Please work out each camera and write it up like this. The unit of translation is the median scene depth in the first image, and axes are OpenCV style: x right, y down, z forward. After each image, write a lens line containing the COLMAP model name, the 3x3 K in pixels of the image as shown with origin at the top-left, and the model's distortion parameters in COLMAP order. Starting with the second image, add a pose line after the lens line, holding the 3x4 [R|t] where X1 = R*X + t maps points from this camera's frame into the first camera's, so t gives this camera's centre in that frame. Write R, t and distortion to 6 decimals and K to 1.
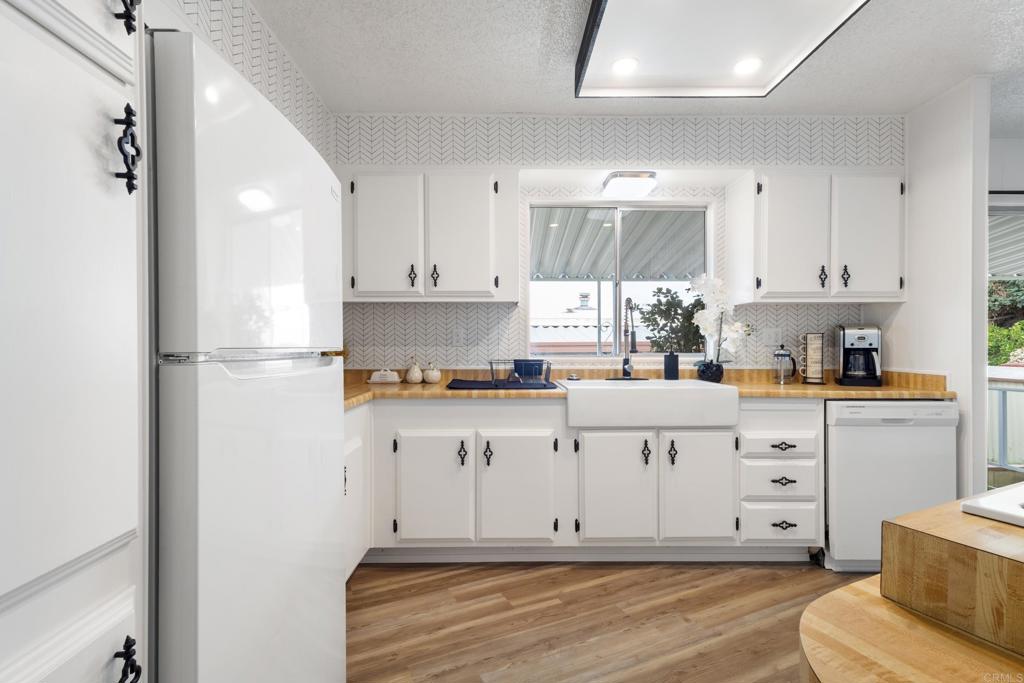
lens RADIAL K [[476.6, 0, 511.8], [0, 476.6, 346.4], [0, 0, 1]] dist [0.007229, 0.000464]
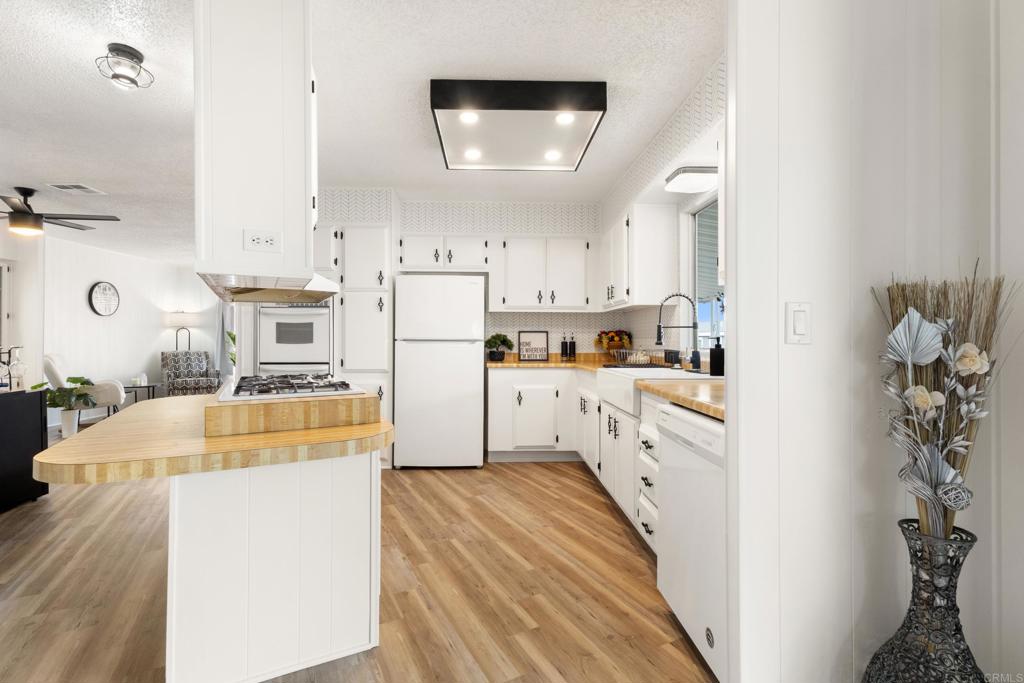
lens RADIAL K [[478.5, 0, 512.7], [0, 478.5, 337.8], [0, 0, 1]] dist [0.010621, 0.000671]
pose [[0.034606, -0.000950, -0.999401, 1.250754], [-0.003825, 0.999992, -0.001083, -0.000134], [0.999394, 0.003860, 0.034602, 0.582213]]
